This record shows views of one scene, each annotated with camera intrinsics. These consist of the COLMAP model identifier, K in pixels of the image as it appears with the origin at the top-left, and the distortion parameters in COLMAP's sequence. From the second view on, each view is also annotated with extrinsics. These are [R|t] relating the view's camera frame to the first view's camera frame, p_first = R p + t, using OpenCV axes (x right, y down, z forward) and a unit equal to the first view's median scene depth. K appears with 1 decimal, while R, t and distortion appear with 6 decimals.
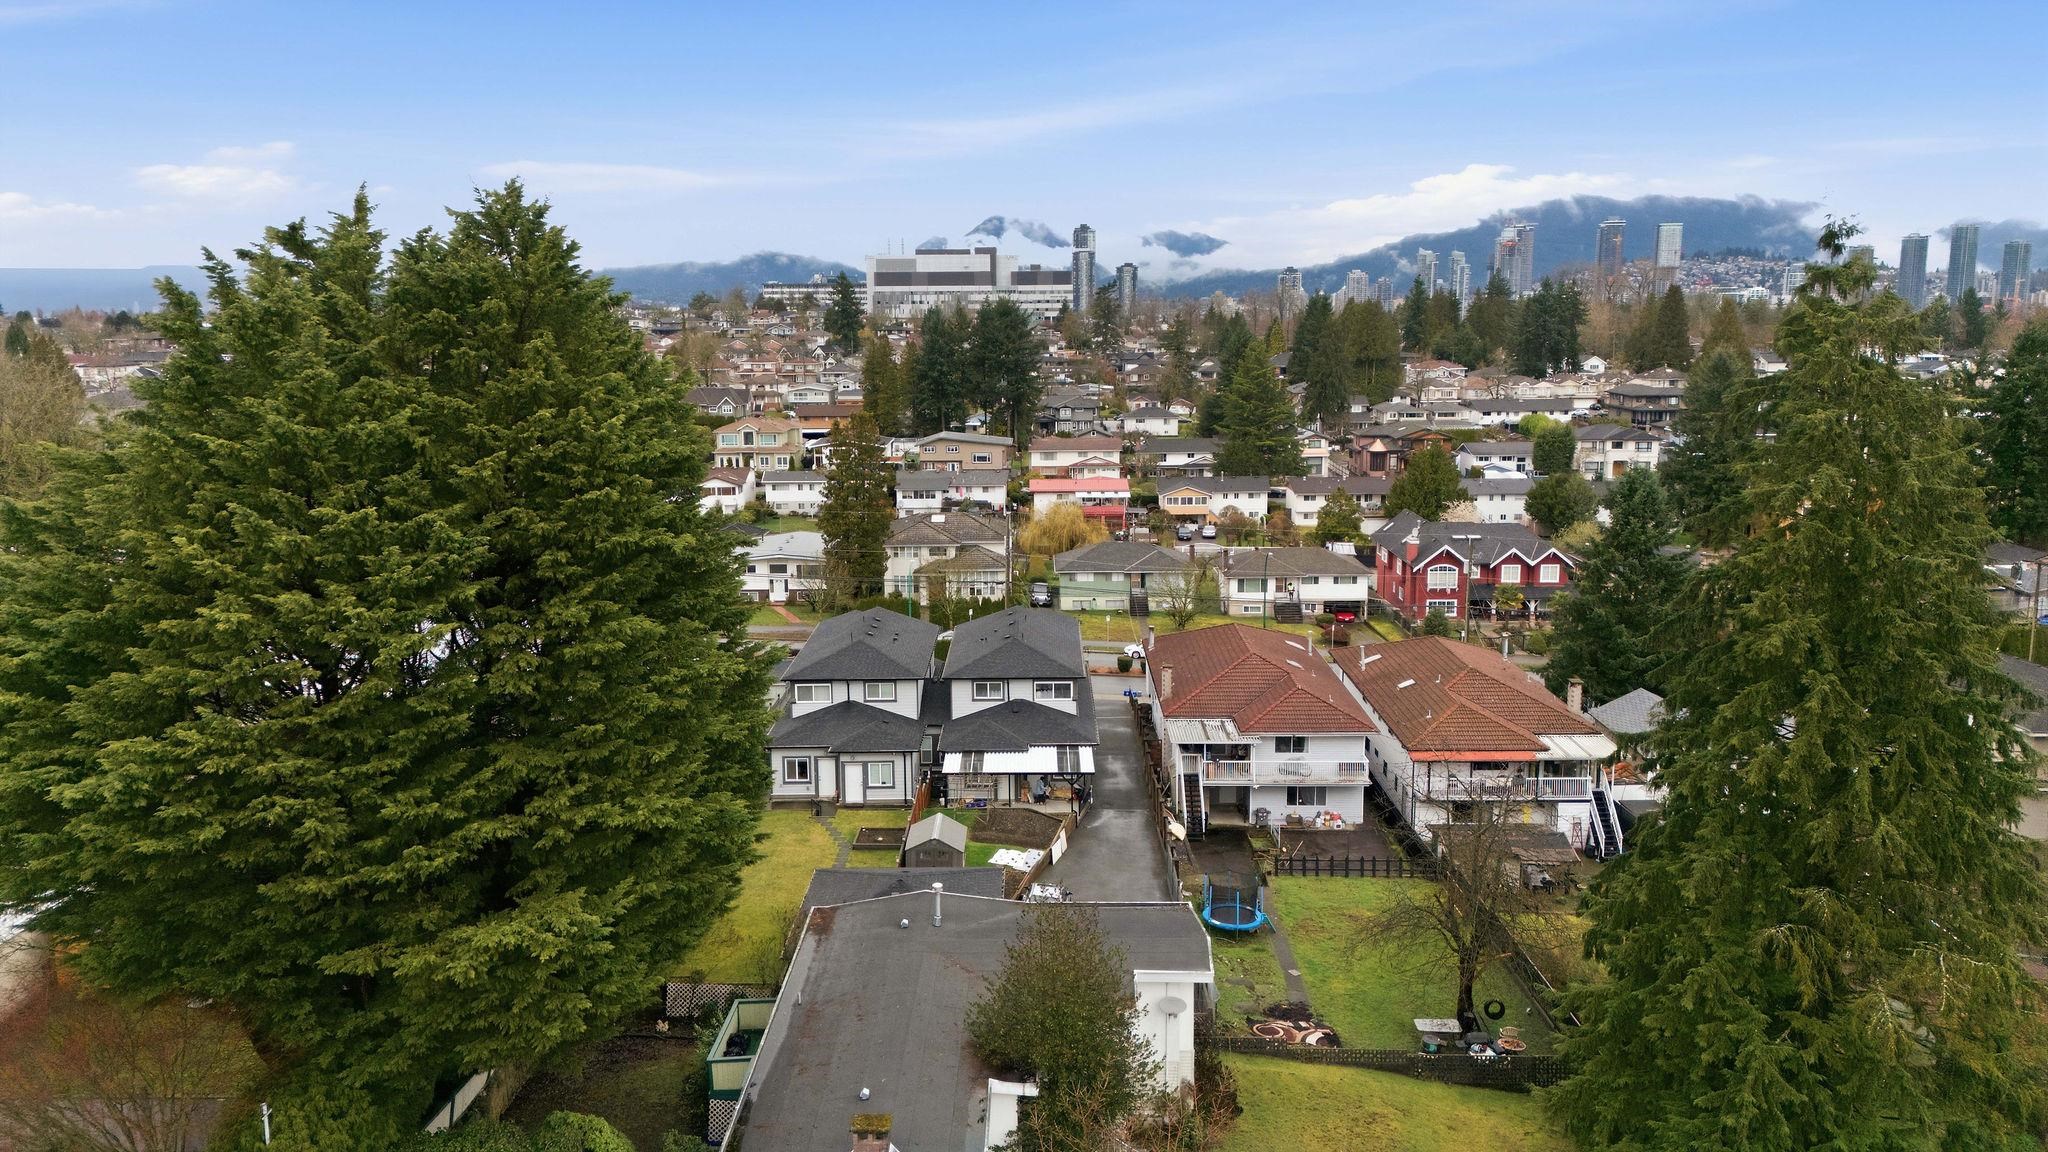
lens RADIAL K [[1496.0, 0, 1029.8], [0, 1496.0, 566.6], [0, 0, 1]] dist [0.081468, -0.075390]
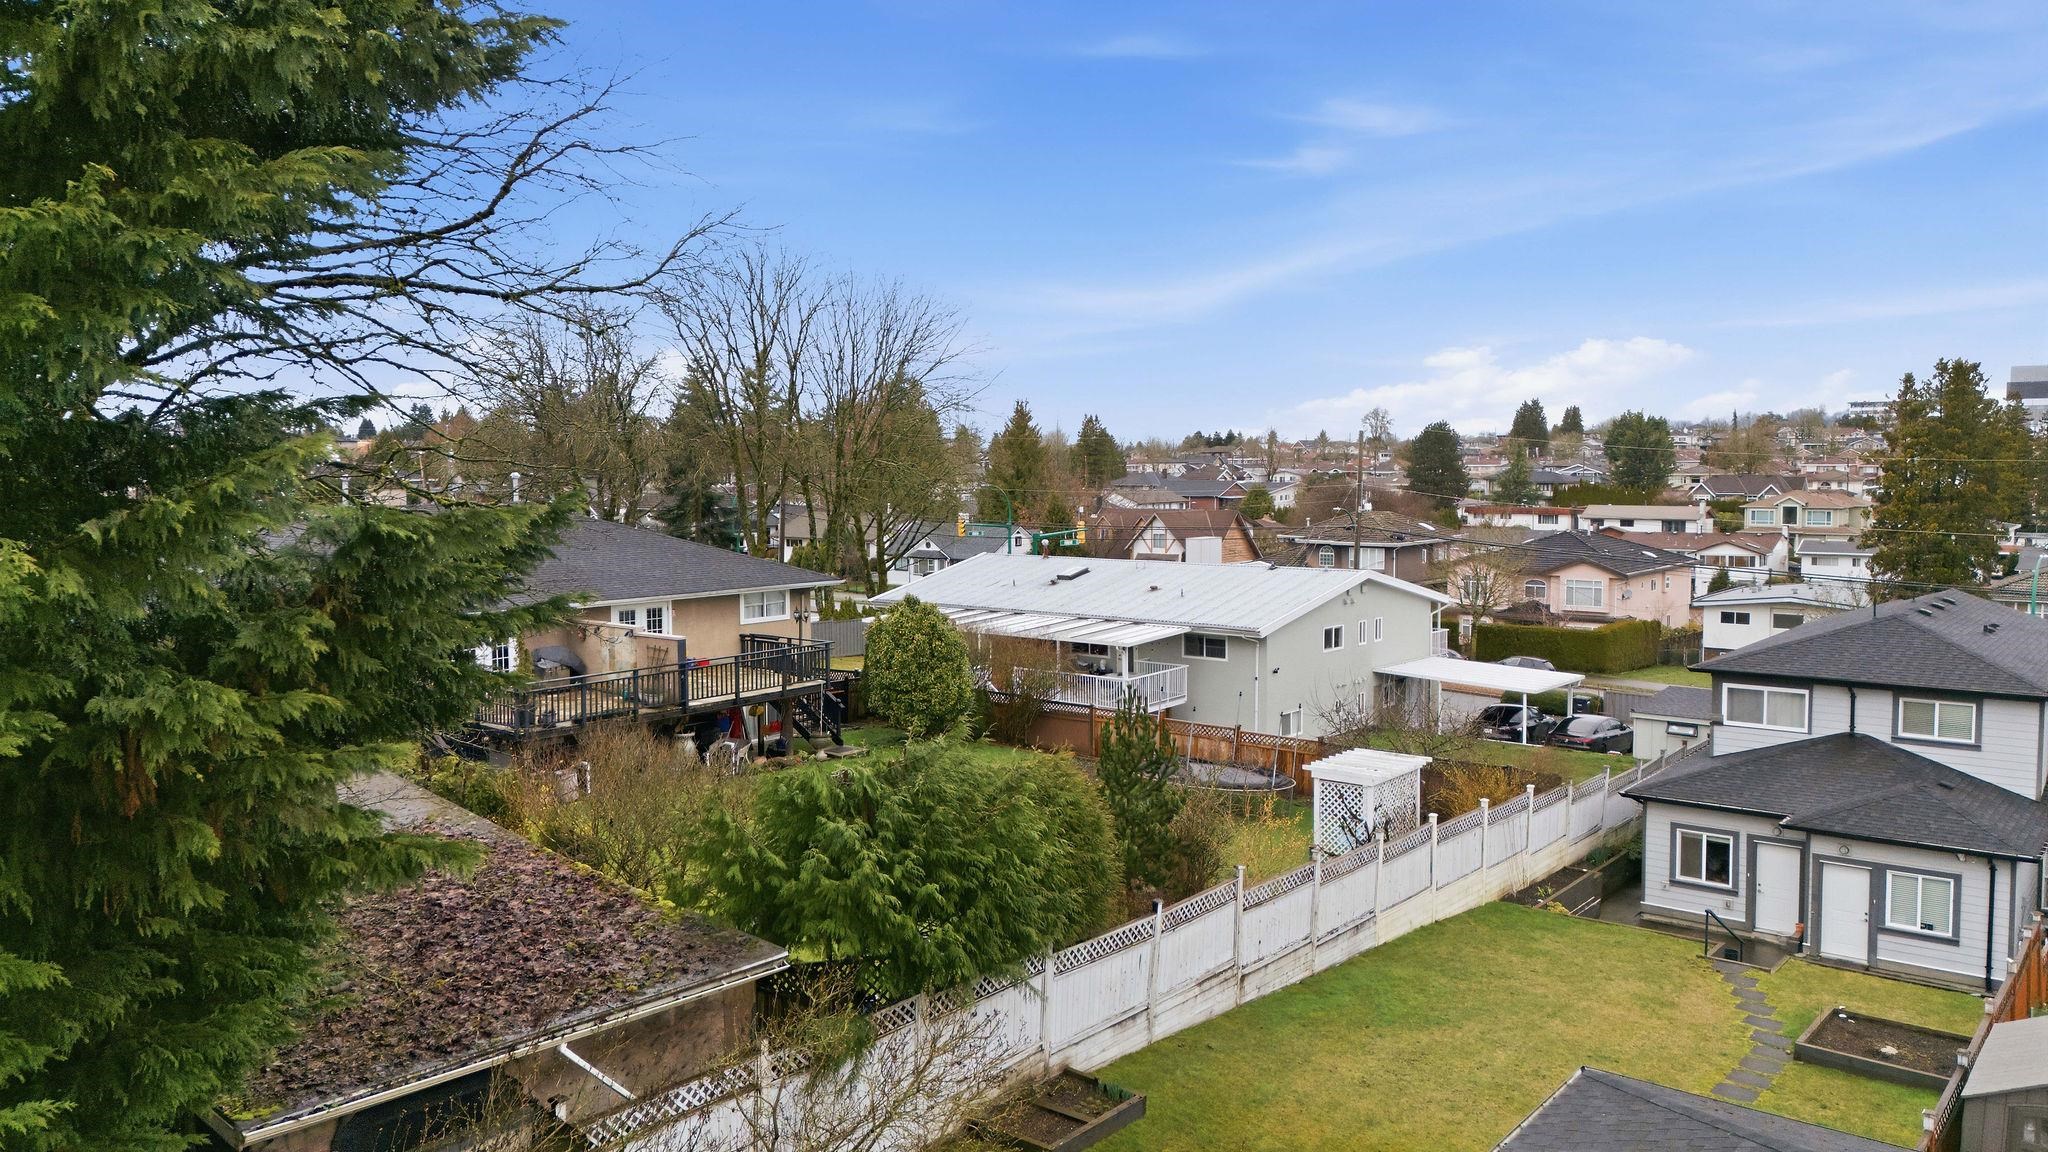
lens RADIAL K [[1496.0, 0, 1029.8], [0, 1496.0, 566.6], [0, 0, 1]] dist [0.081468, -0.075390]
pose [[0.784696, 0.048831, -0.617955, -0.035642], [-0.110247, 0.991993, -0.061608, 0.095355], [0.609999, 0.116471, 0.783796, 0.492421]]
